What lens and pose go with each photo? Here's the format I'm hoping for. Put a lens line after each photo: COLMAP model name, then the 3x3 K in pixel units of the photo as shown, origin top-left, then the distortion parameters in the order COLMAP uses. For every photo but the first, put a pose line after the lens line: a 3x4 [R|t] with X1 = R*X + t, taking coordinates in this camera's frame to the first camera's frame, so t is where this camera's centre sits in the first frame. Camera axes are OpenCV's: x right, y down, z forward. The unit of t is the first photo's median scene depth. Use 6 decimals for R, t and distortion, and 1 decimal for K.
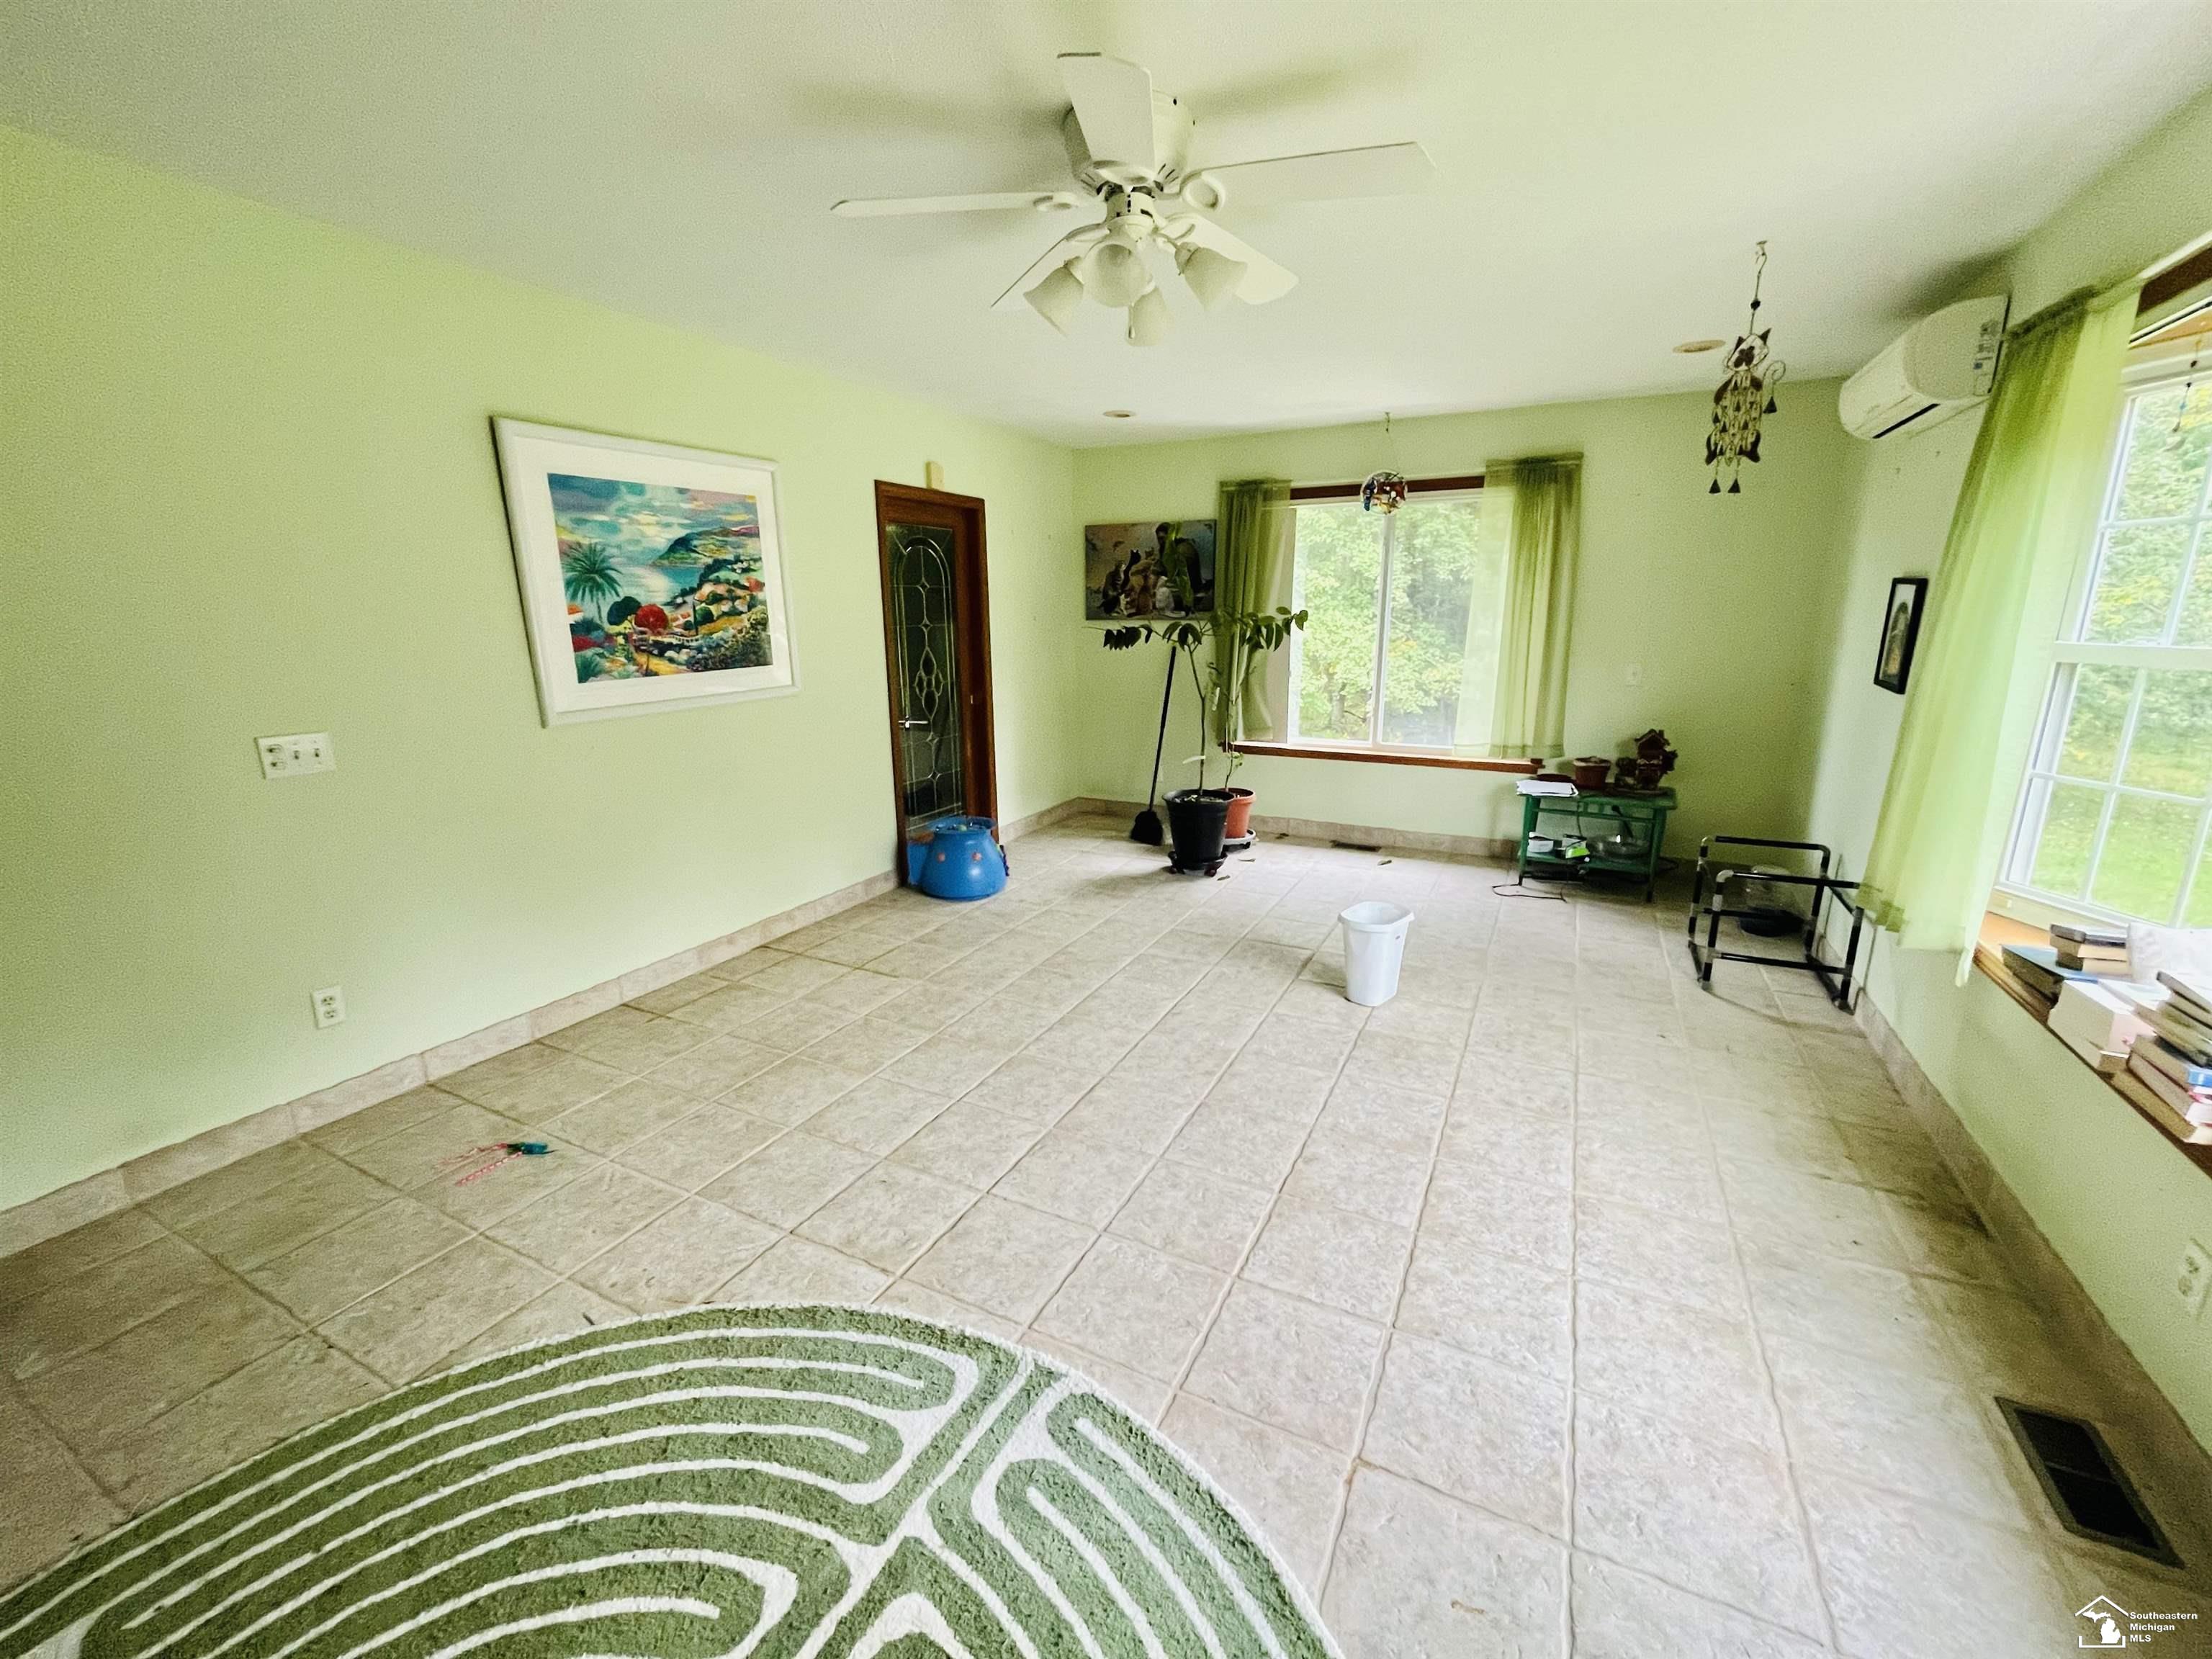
lens RADIAL K [[891.3, 0, 1110.4], [0, 891.3, 830.9], [0, 0, 1]] dist [-0.002726, -0.000280]
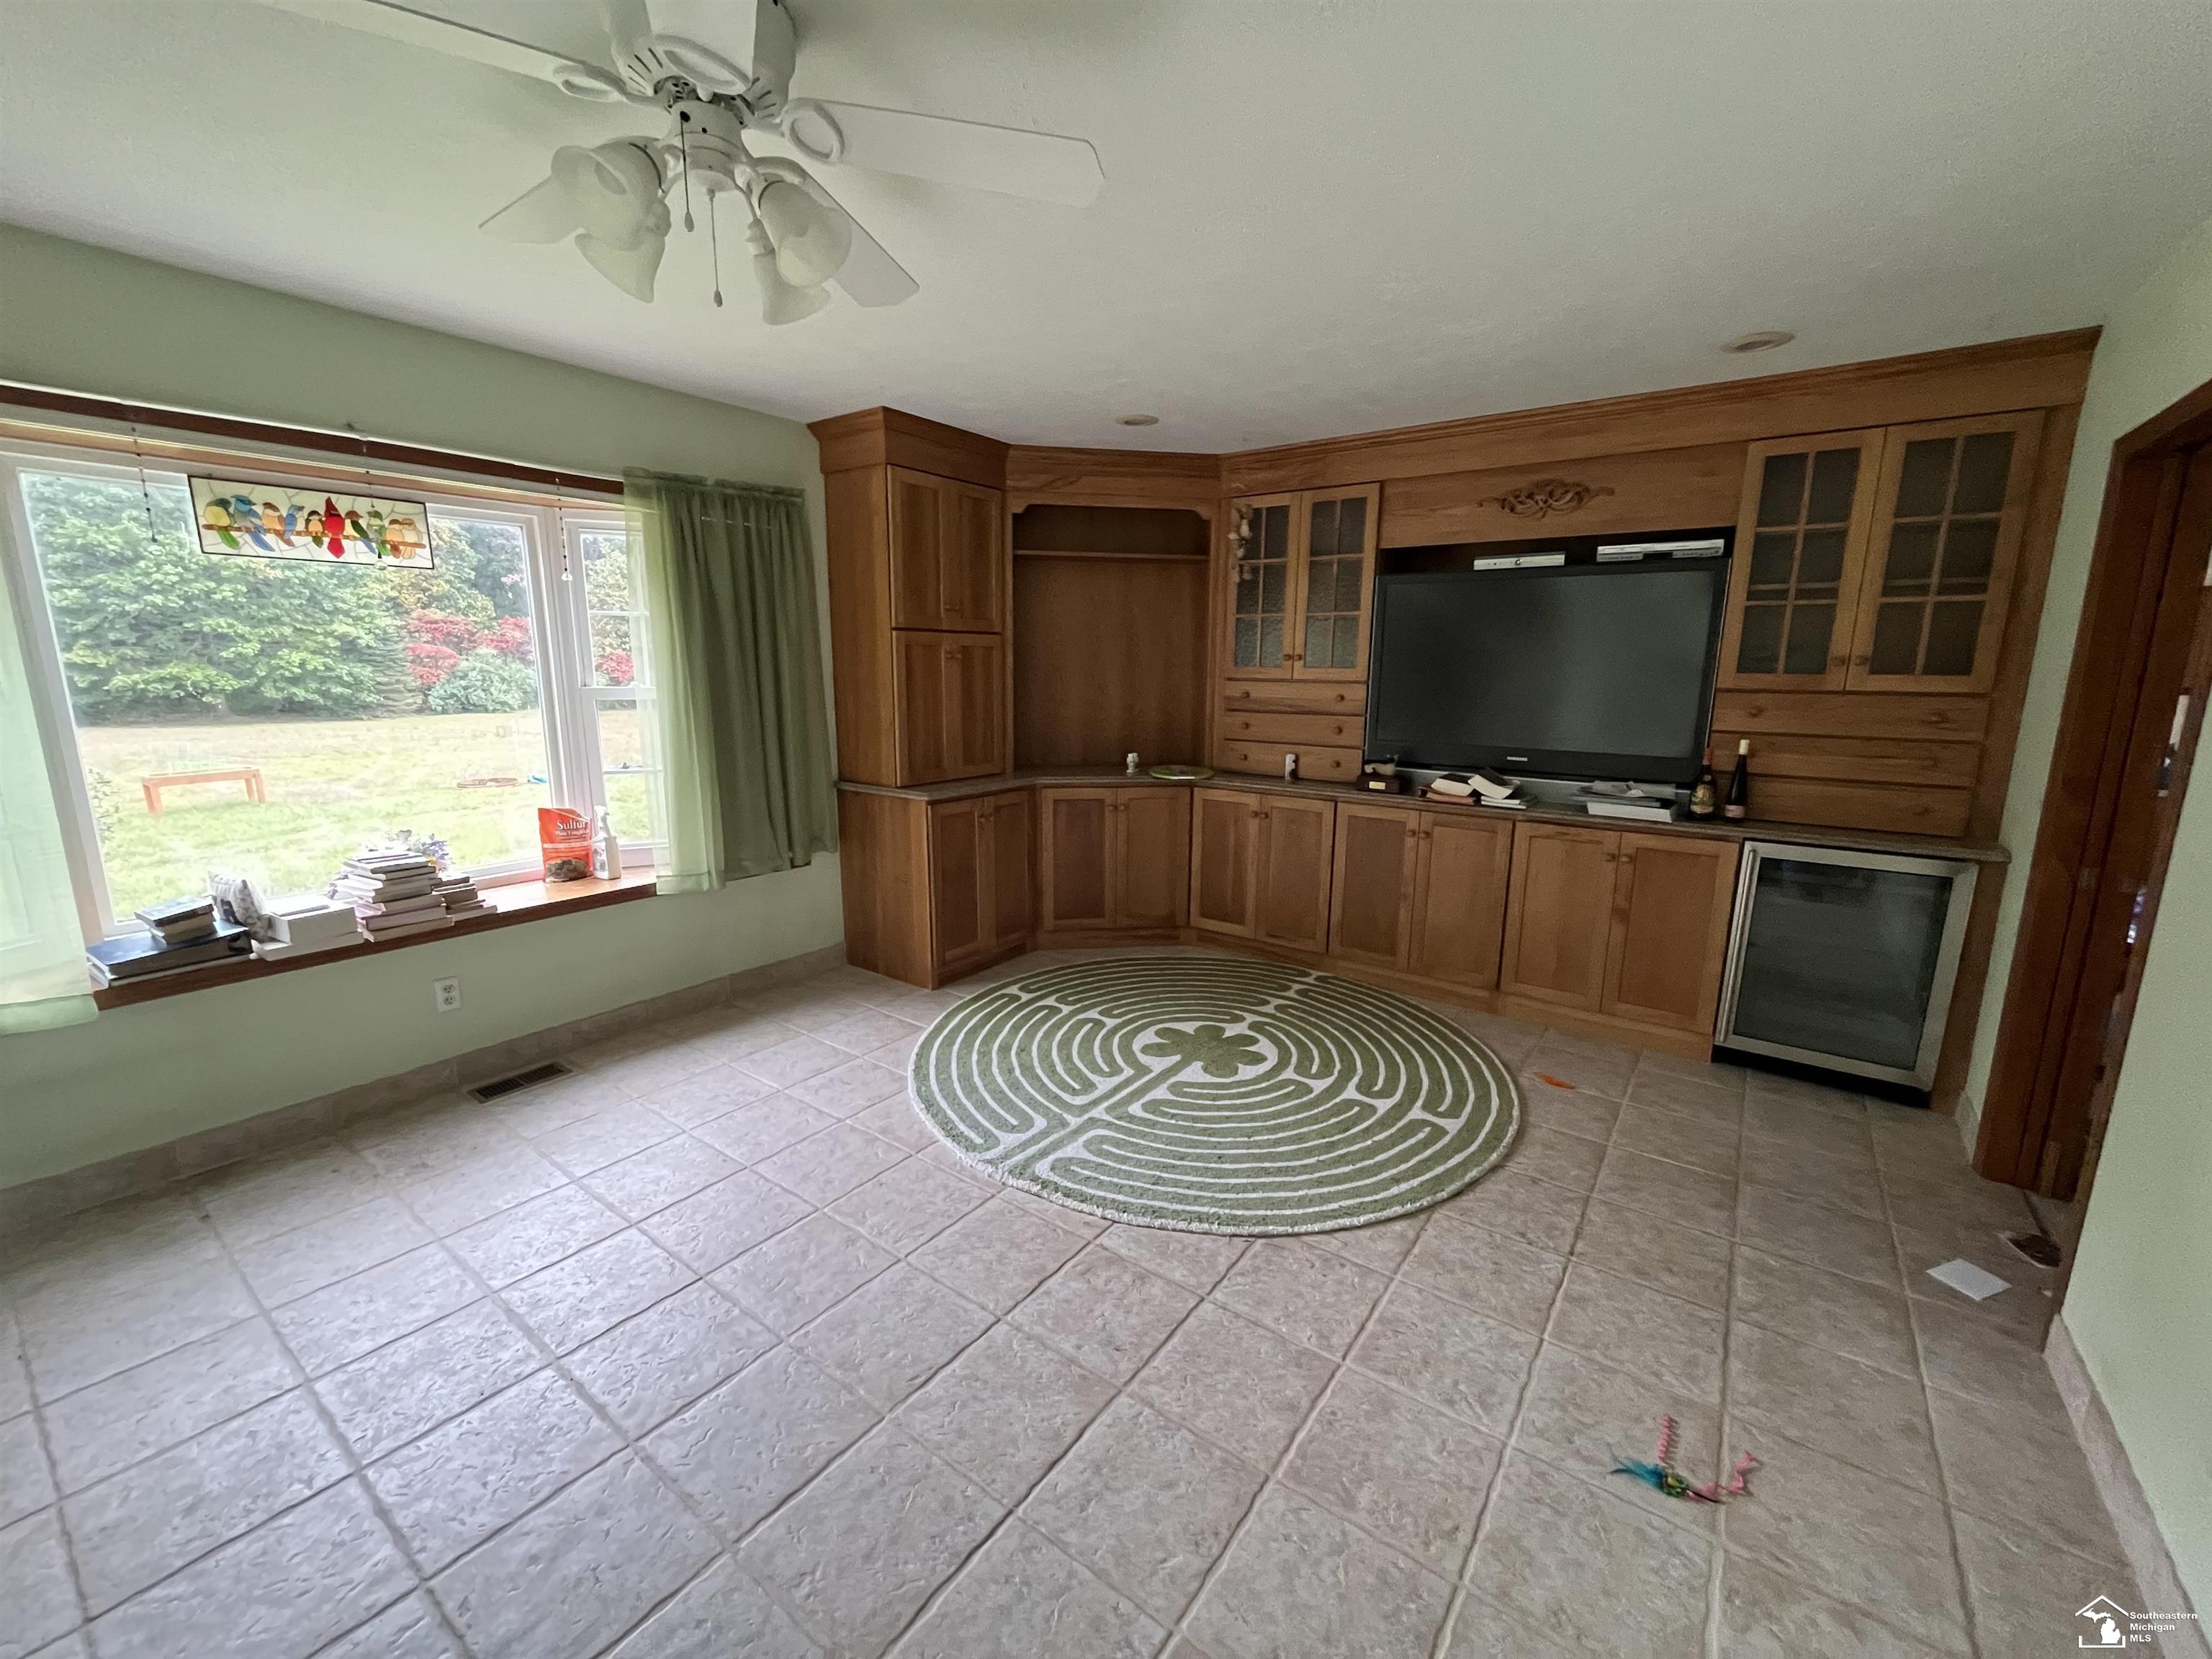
lens RADIAL K [[891.3, 0, 1108.4], [0, 891.3, 836.0], [0, 0, 1]] dist [-0.002726, -0.000280]
pose [[-0.986553, -0.031963, 0.160284, -0.518640], [0.037457, 0.910372, 0.412091, -0.547146], [-0.159090, 0.412554, -0.896934, 2.204574]]
